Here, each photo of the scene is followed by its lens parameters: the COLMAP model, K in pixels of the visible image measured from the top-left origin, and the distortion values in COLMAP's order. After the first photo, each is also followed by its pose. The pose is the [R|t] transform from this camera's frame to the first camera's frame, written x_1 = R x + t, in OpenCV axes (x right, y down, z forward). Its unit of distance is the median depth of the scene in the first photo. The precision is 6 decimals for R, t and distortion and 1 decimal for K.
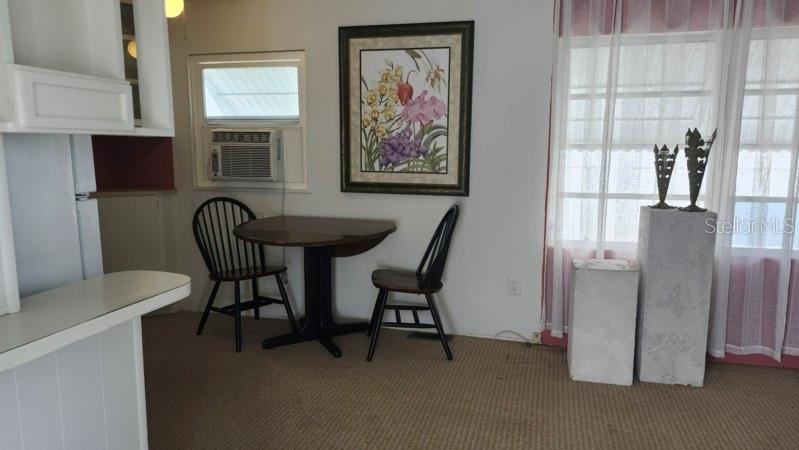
lens RADIAL K [[550.4, 0, 406.9], [0, 550.4, 228.1], [0, 0, 1]] dist [0.052447, -0.047199]
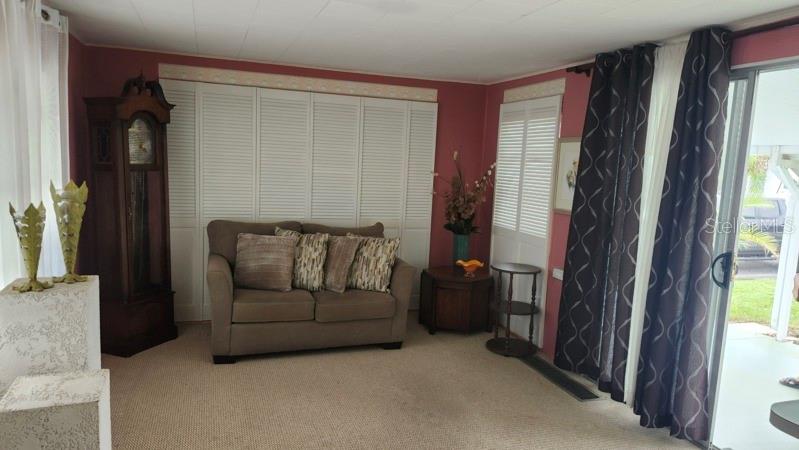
lens RADIAL K [[550.4, 0, 397.4], [0, 550.4, 225.3], [0, 0, 1]] dist [0.052447, -0.047199]
pose [[-0.561544, -0.125272, 0.817909, -0.376893], [0.077617, 0.976140, 0.202796, -0.217694], [-0.823799, 0.177362, -0.538422, 0.938893]]
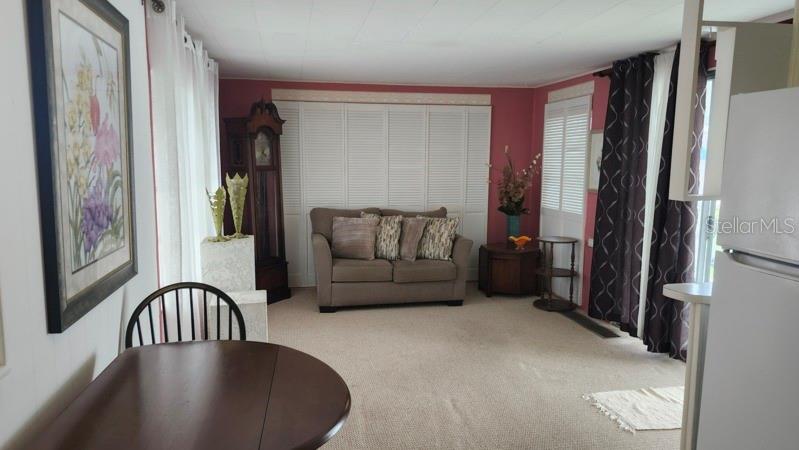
lens RADIAL K [[550.4, 0, 392.1], [0, 550.4, 226.4], [0, 0, 1]] dist [0.052447, -0.047199]
pose [[-0.438154, -0.111164, 0.892000, -0.703306], [0.128953, 0.974287, 0.184761, -0.222627], [-0.889603, 0.195979, -0.412552, 1.098846]]
